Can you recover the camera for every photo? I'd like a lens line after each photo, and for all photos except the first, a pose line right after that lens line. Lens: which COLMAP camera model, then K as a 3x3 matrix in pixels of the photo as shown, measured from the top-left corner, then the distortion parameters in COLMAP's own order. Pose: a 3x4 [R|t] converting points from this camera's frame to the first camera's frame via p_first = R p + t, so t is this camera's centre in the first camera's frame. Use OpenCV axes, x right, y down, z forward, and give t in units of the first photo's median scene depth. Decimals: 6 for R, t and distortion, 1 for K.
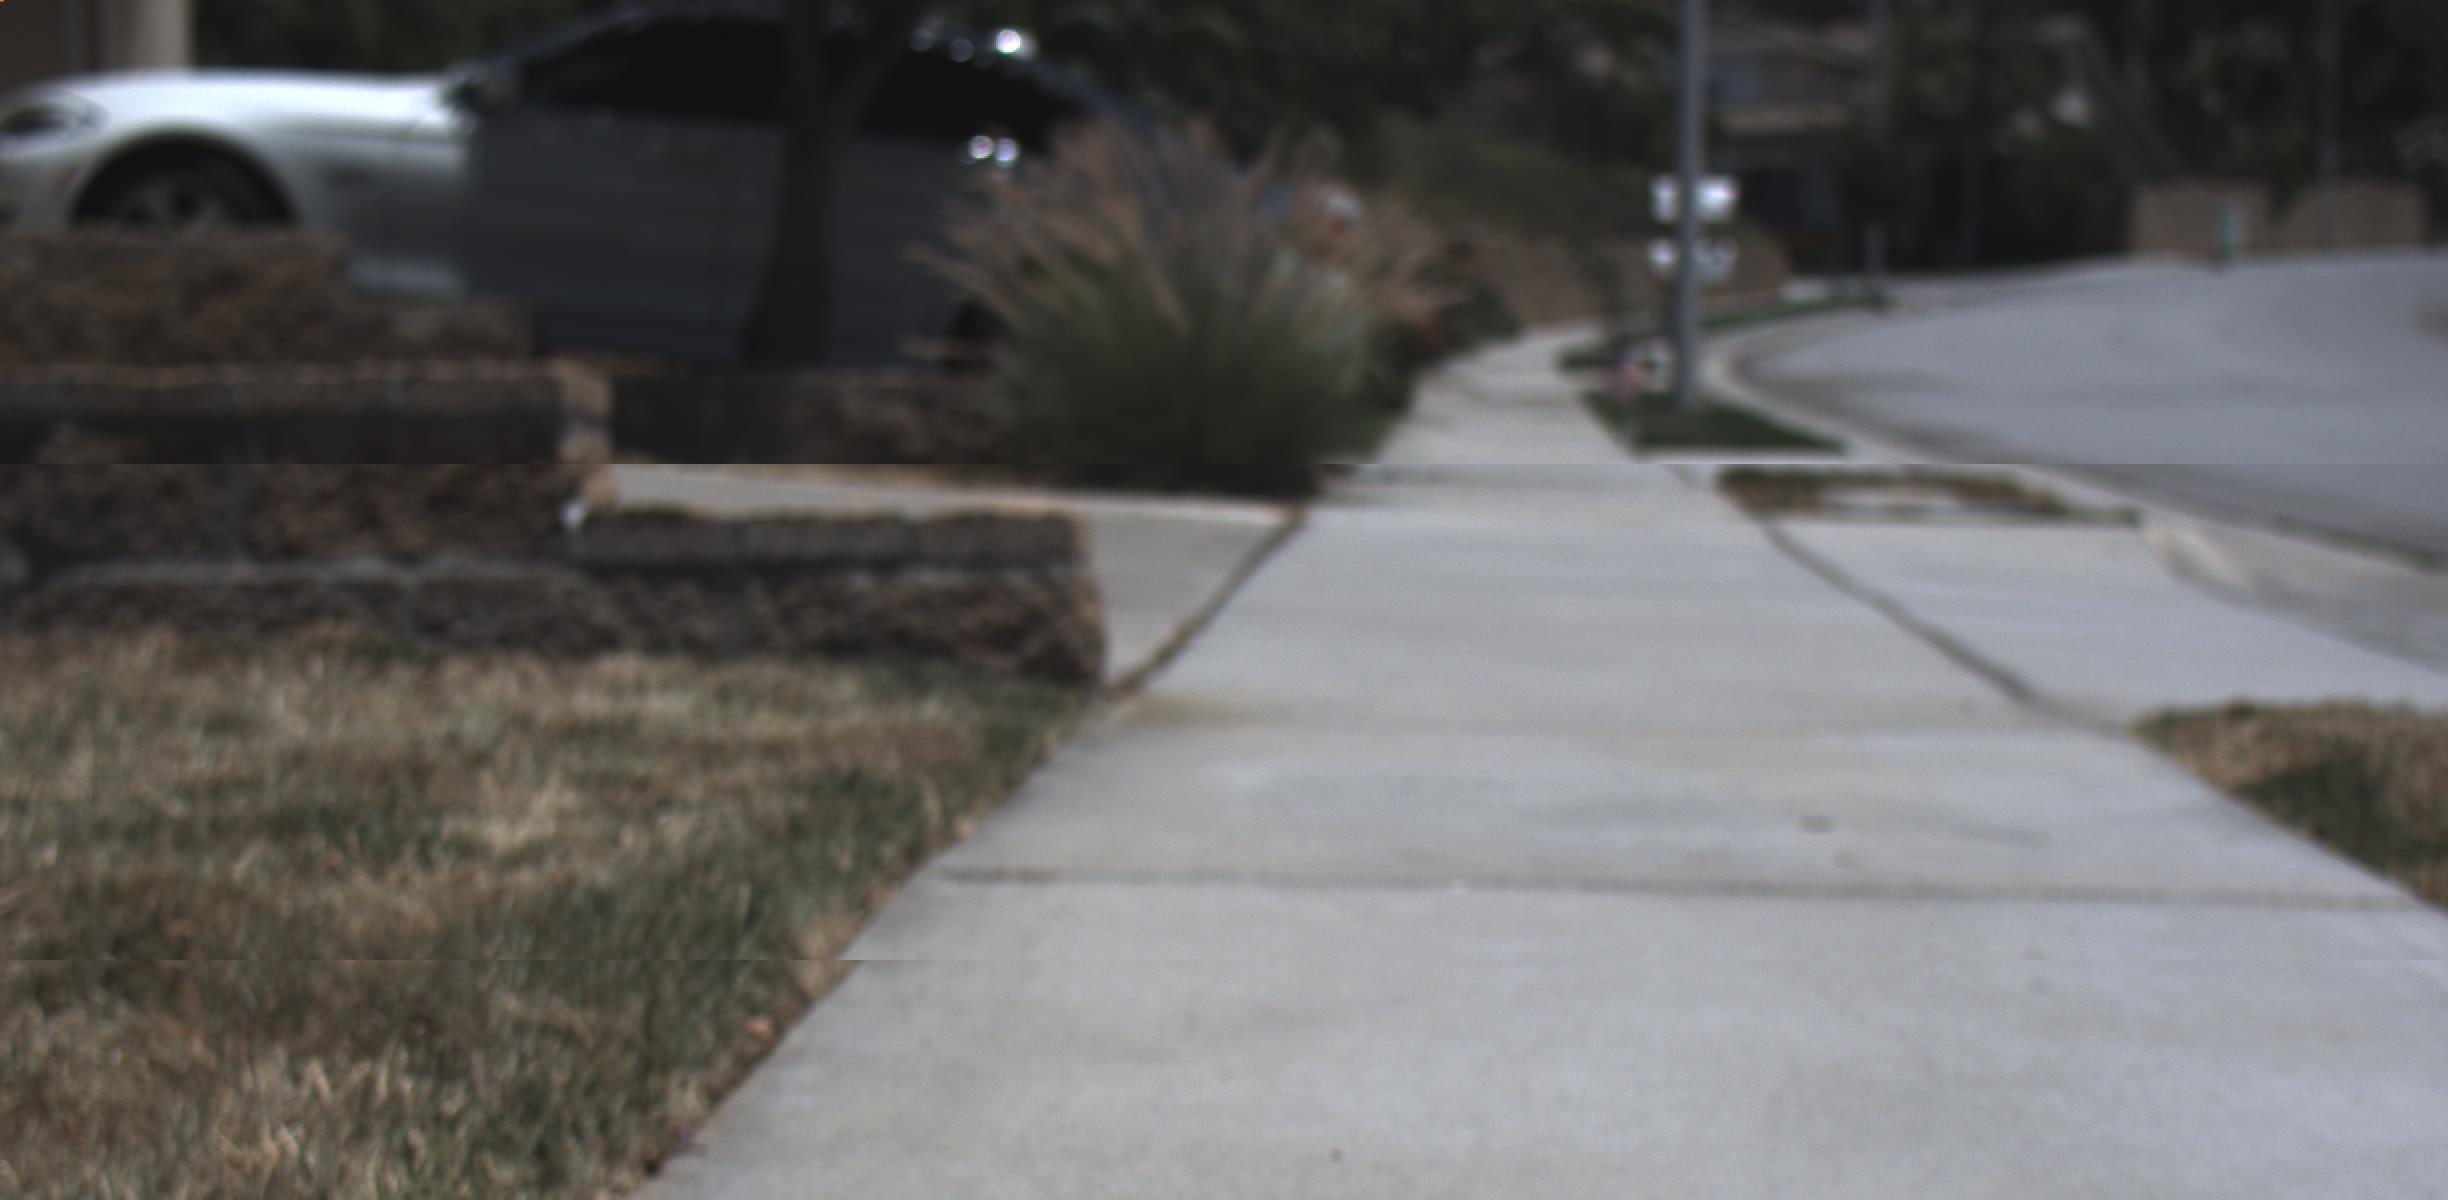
lens RADIAL K [[6139.4, 0, 1224.0], [0, 6139.4, 600.0], [0, 0, 1]] dist [0.025044, 0.000497]
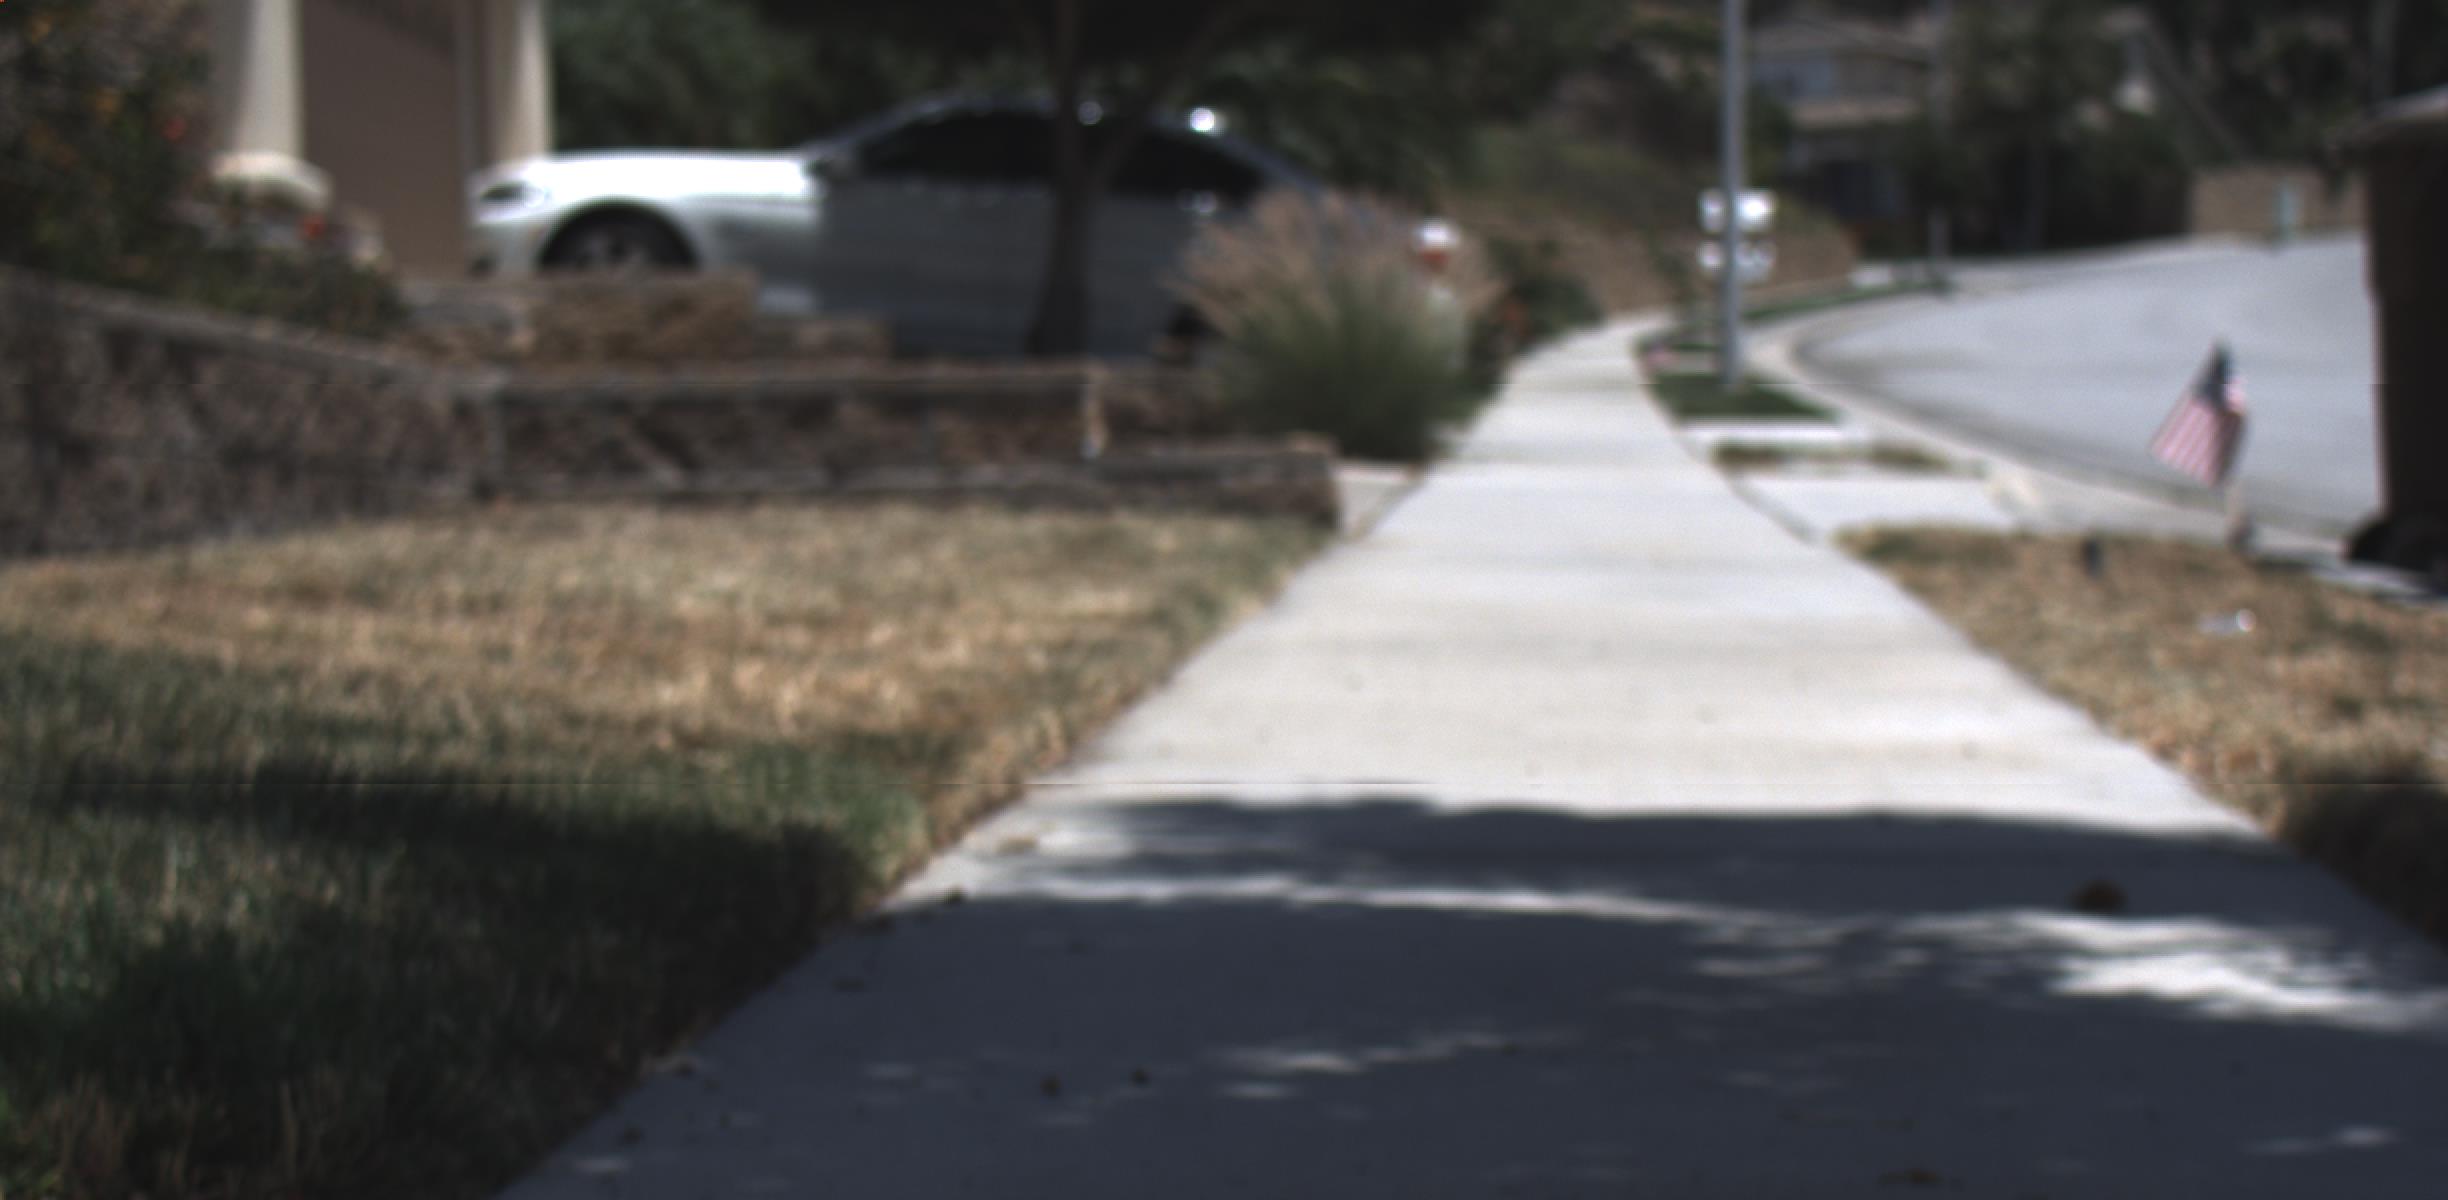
lens RADIAL K [[6103.3, 0, 1224.0], [0, 6103.3, 600.0], [0, 0, 1]] dist [0.044018, 1.043952]
pose [[0.999843, -0.007294, -0.016151, -0.002842], [0.007347, 0.999968, 0.003192, 0.003147], [0.016127, -0.003310, 0.999864, -0.106375]]
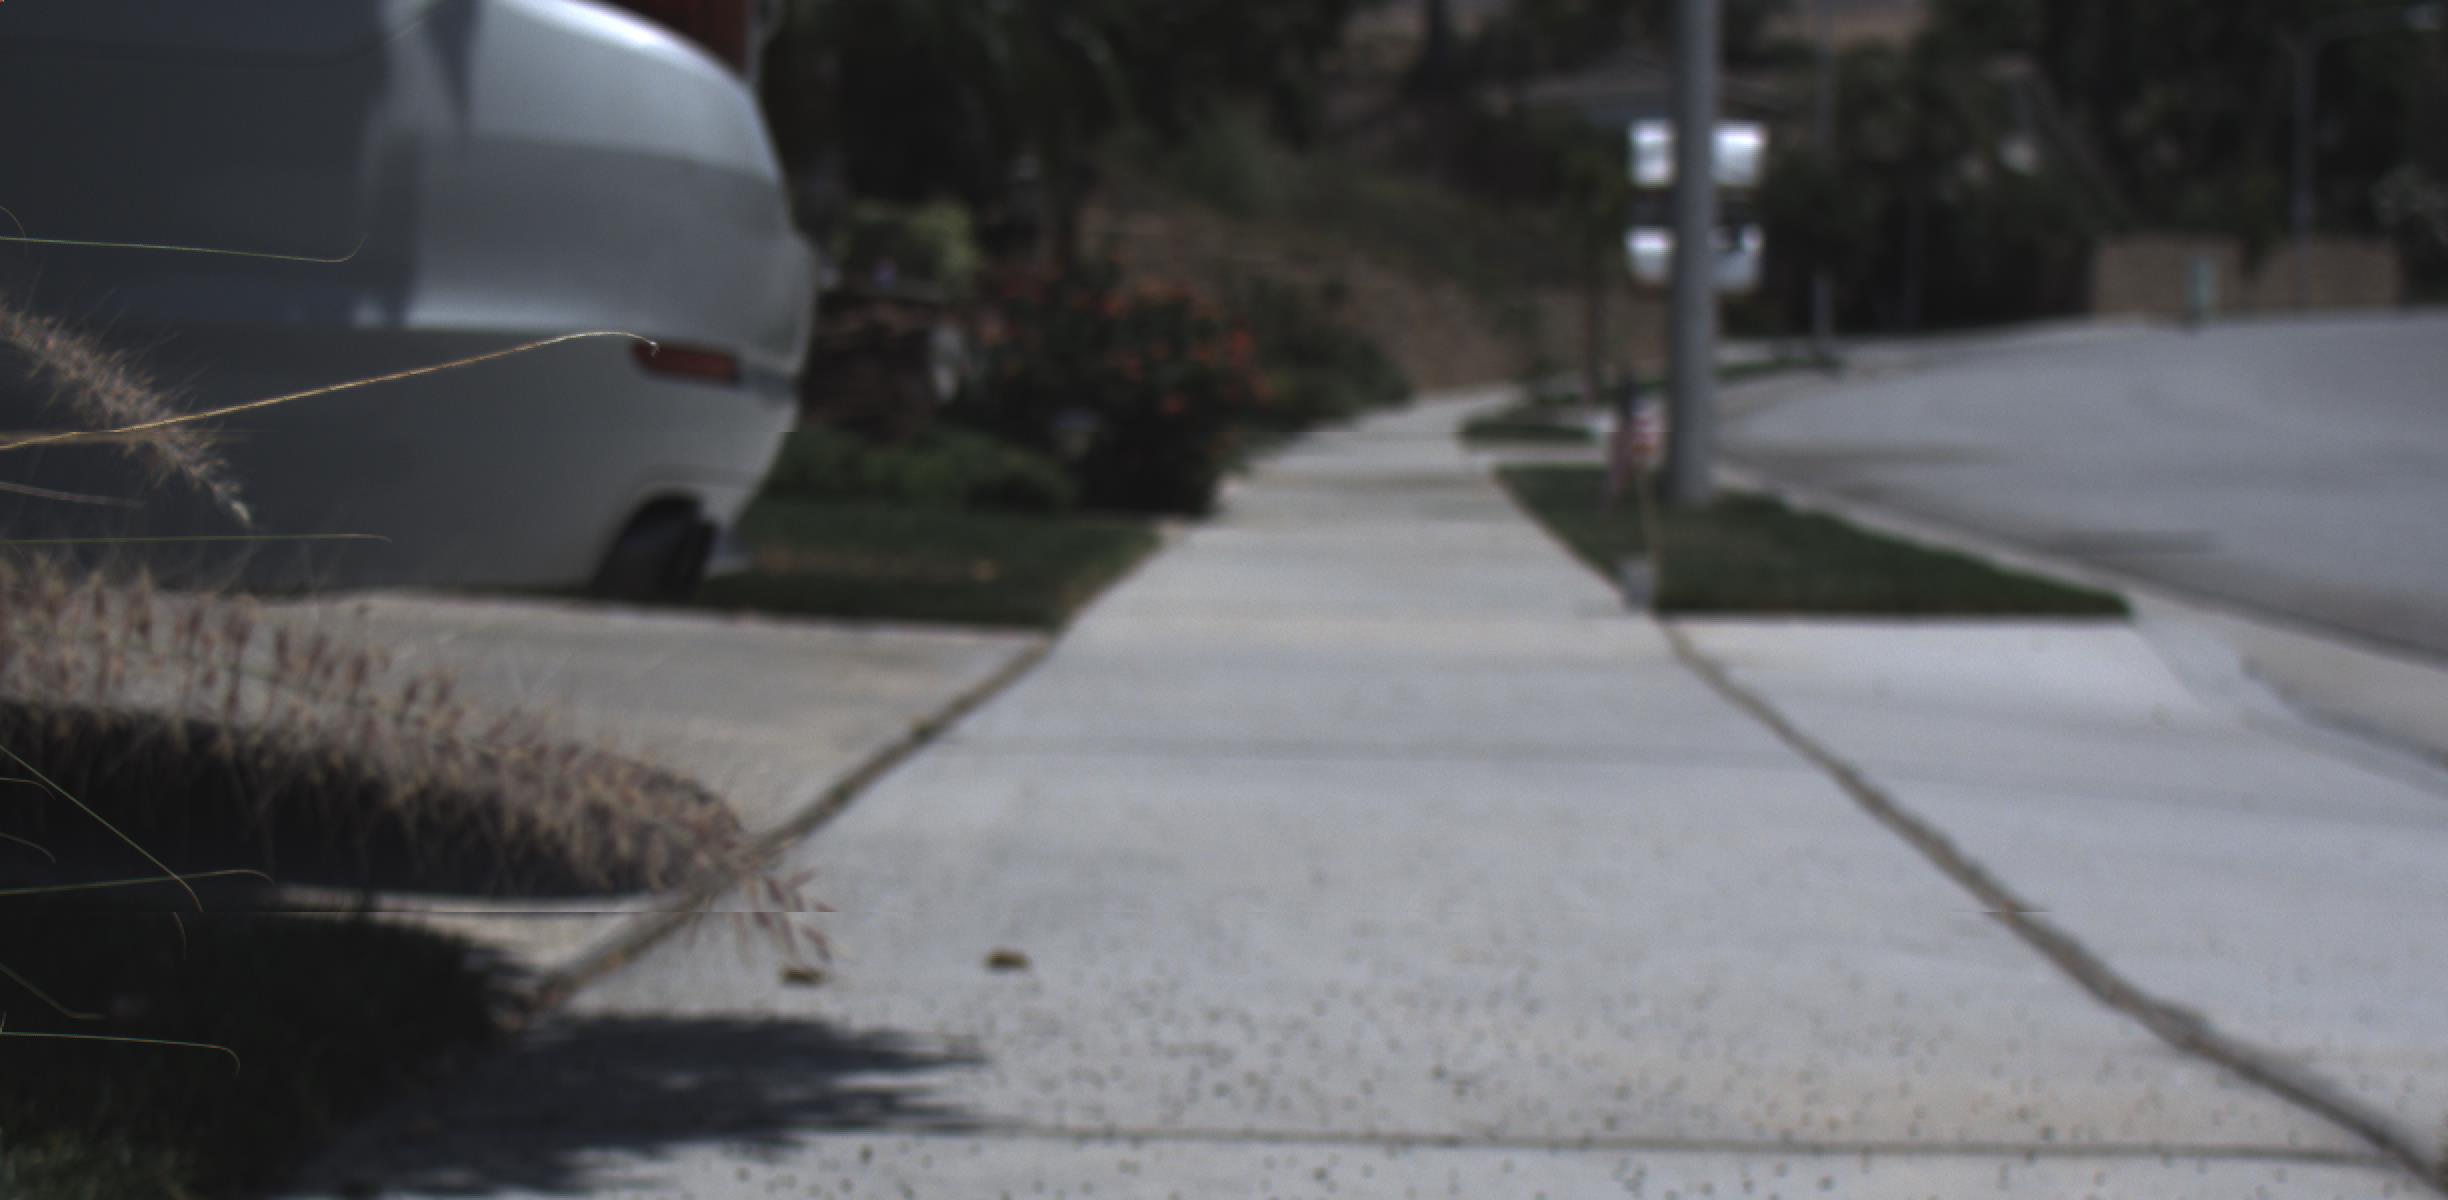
lens RADIAL K [[6095.8, 0, 1224.0], [0, 6095.8, 600.0], [0, 0, 1]] dist [-0.001358, 0.869134]
pose [[0.999855, 0.002117, 0.016924, 0.011767], [-0.001928, 0.999936, -0.011161, -0.008975], [-0.016947, 0.011126, 0.999794, 0.230439]]
